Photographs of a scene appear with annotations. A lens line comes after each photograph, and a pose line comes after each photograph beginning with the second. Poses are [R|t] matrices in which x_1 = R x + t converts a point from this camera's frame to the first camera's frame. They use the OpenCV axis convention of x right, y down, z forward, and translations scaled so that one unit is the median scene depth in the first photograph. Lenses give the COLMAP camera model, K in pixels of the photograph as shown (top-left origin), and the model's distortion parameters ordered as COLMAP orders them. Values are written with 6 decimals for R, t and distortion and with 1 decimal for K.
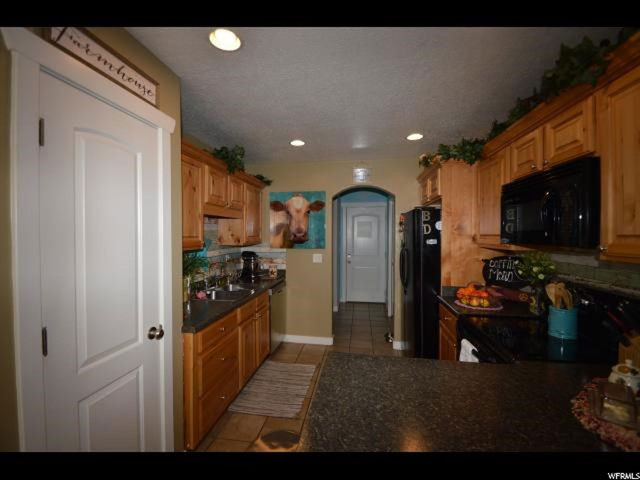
lens RADIAL K [[285.5, 0, 316.5], [0, 285.5, 240.3], [0, 0, 1]] dist [0.020197, -0.021818]
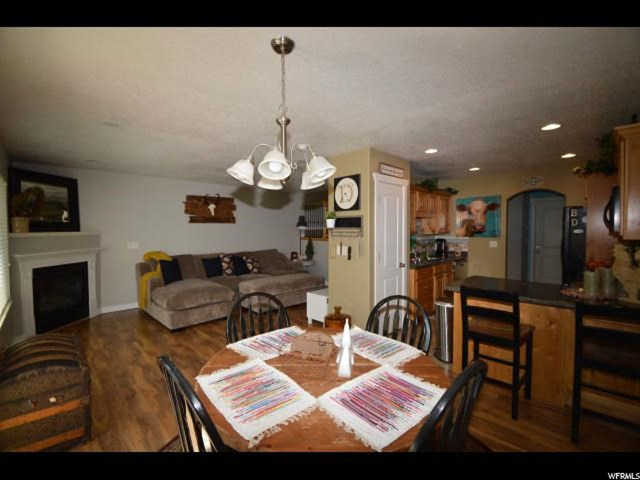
lens RADIAL K [[285.5, 0, 316.5], [0, 285.5, 240.3], [0, 0, 1]] dist [0.020197, -0.021818]
pose [[0.797163, 0.017039, -0.603523, 0.163072], [-0.005138, 0.999757, 0.021440, 0.018740], [0.603742, -0.013990, 0.797057, -0.642357]]
